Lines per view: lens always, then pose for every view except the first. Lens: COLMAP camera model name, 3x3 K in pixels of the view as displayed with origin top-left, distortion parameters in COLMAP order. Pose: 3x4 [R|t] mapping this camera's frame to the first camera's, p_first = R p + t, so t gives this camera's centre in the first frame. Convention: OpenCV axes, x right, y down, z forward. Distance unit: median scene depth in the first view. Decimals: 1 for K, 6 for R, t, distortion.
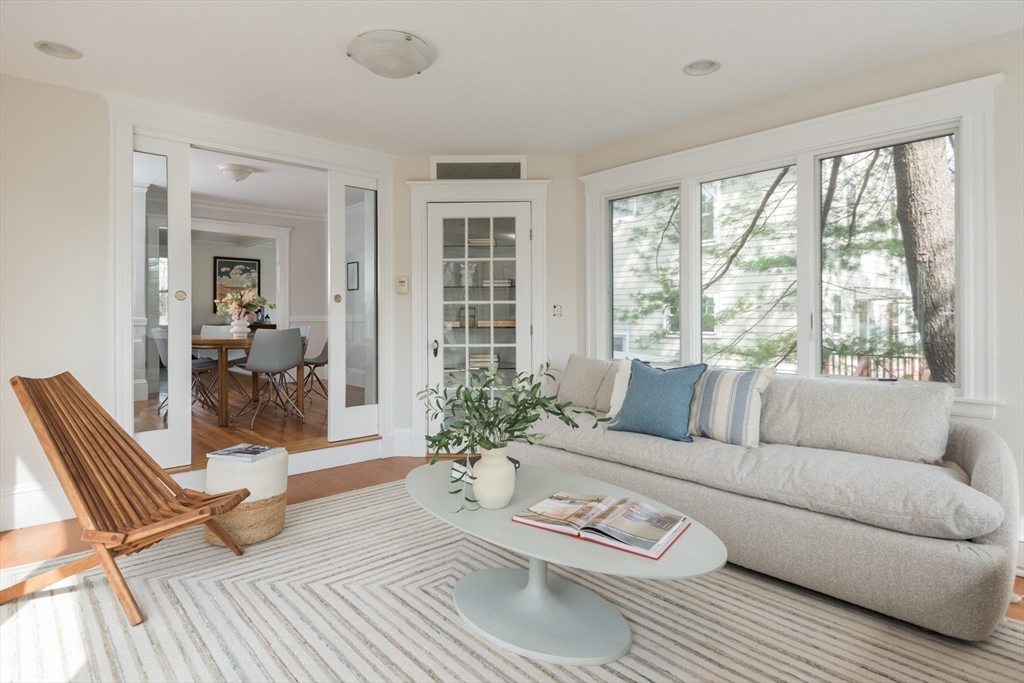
lens RADIAL K [[511.5, 0, 511.2], [0, 511.5, 313.2], [0, 0, 1]] dist [0.034772, -0.023709]
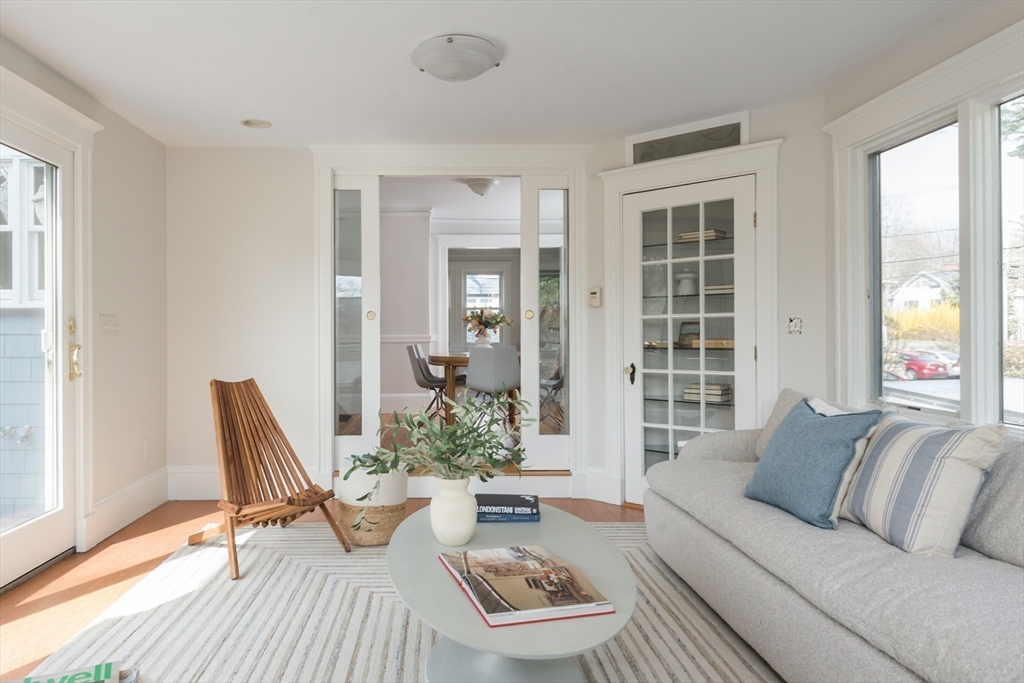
lens RADIAL K [[657.0, 0, 511.3], [0, 657.0, 330.0], [0, 0, 1]] dist [0.021883, 0.000082]
pose [[0.786502, -0.003756, -0.617576, 0.538116], [0.004951, 0.999988, 0.000222, -0.001834], [0.617568, -0.003232, 0.786511, 0.100815]]
